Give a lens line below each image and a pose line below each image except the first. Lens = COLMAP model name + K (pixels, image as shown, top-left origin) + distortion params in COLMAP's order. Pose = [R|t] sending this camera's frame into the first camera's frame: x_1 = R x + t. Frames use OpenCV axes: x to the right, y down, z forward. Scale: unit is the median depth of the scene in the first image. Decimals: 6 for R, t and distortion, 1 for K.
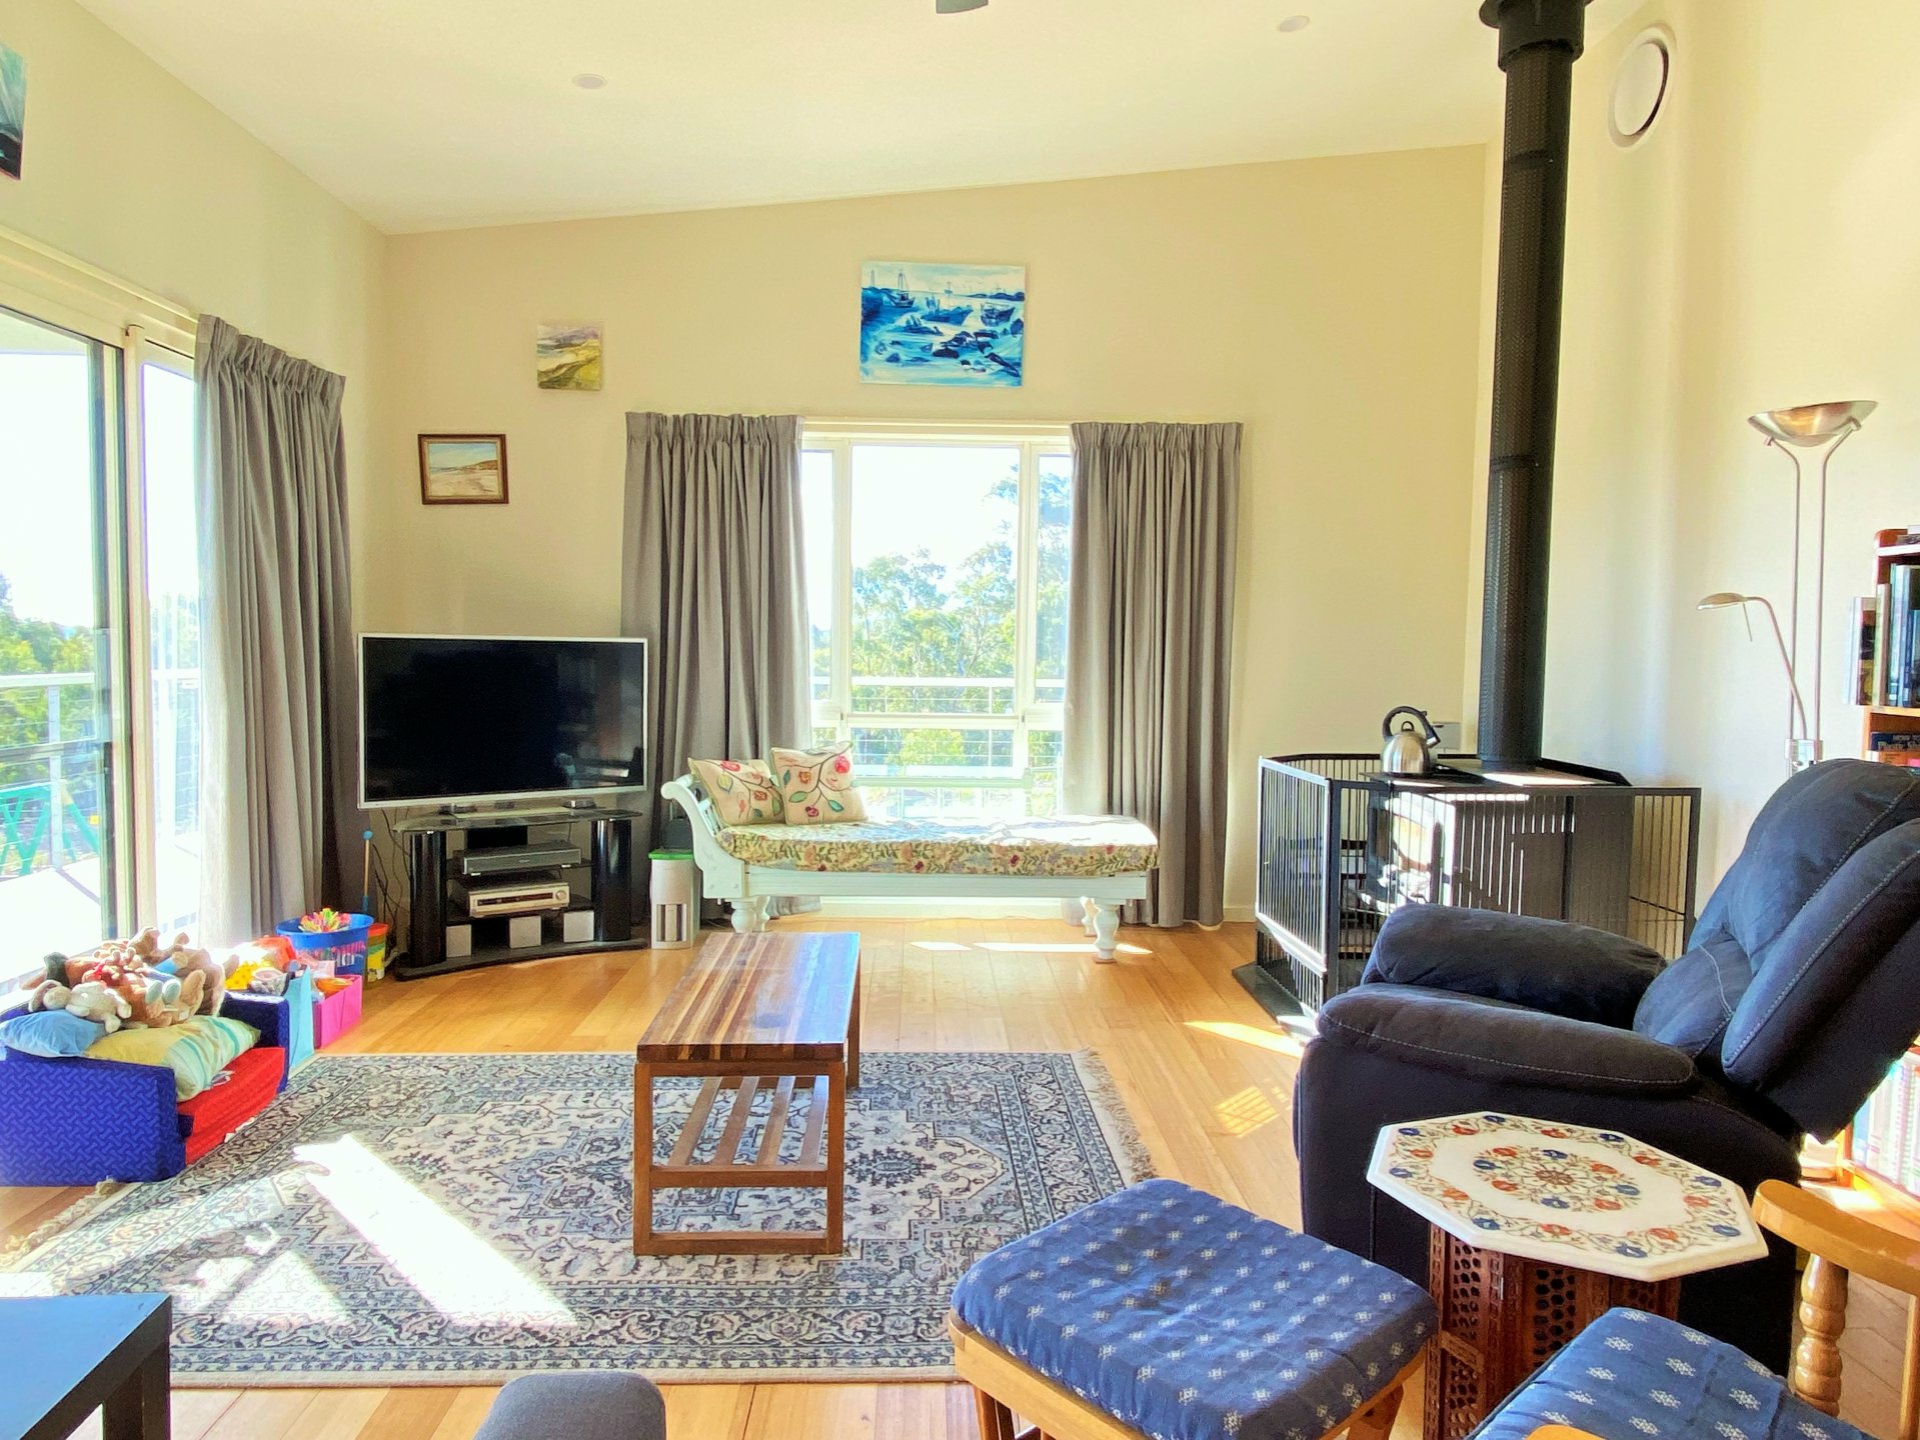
lens RADIAL K [[1179.3, 0, 954.7], [0, 1179.3, 723.2], [0, 0, 1]] dist [-0.000642, -0.000019]
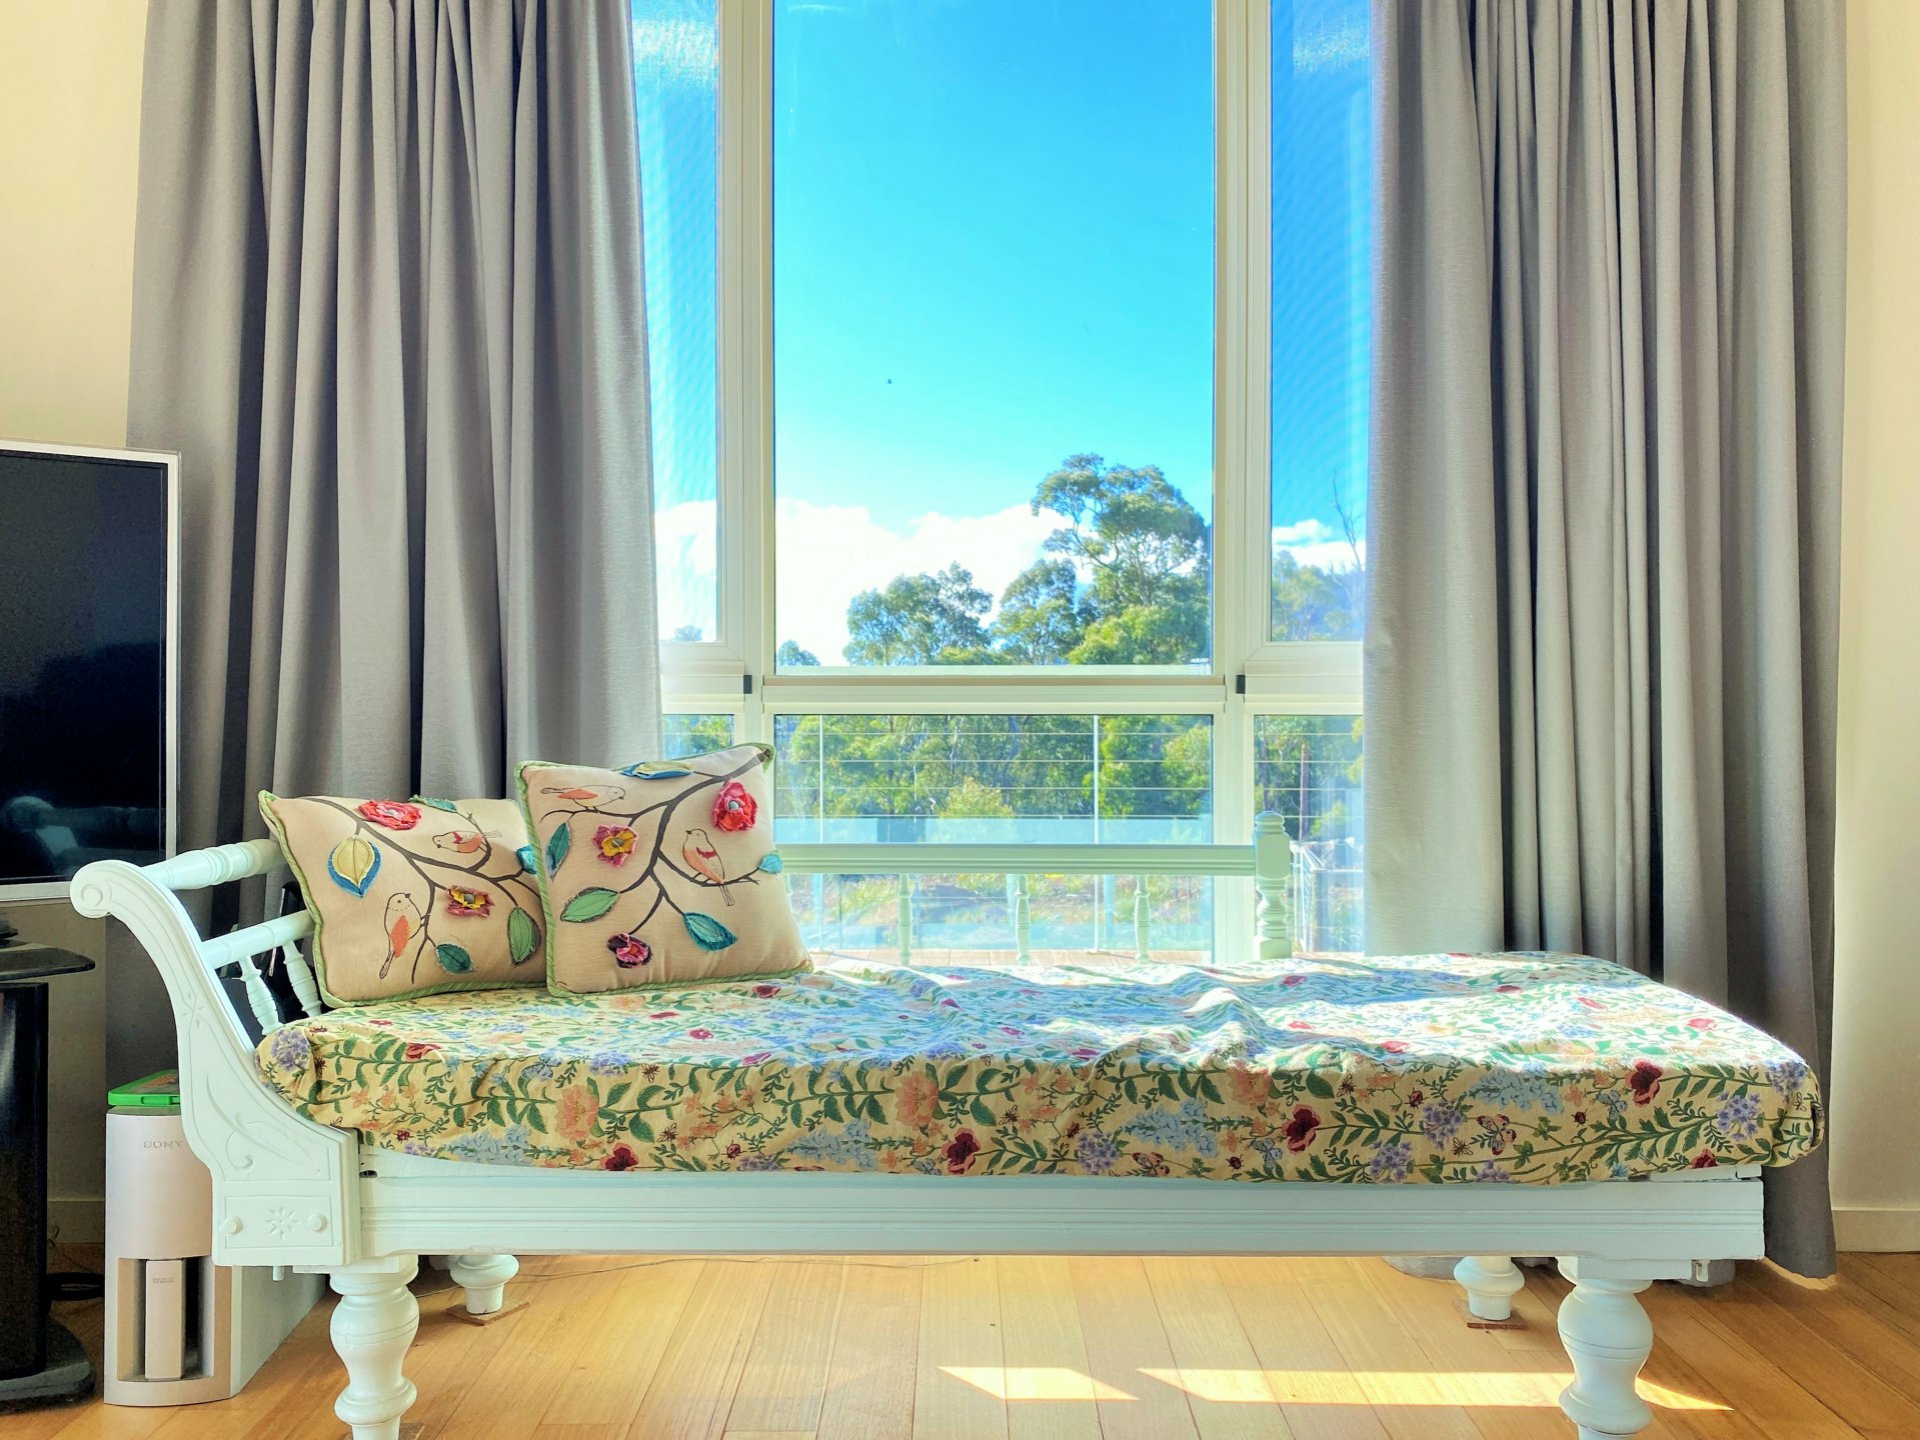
lens RADIAL K [[1506.2, 0, 966.8], [0, 1506.2, 717.6], [0, 0, 1]] dist [0.037521, 0.000900]
pose [[0.999660, -0.011713, -0.023284, -0.018707], [0.010377, 0.998337, -0.056702, 0.037115], [0.023909, 0.056441, 0.998120, 0.611128]]
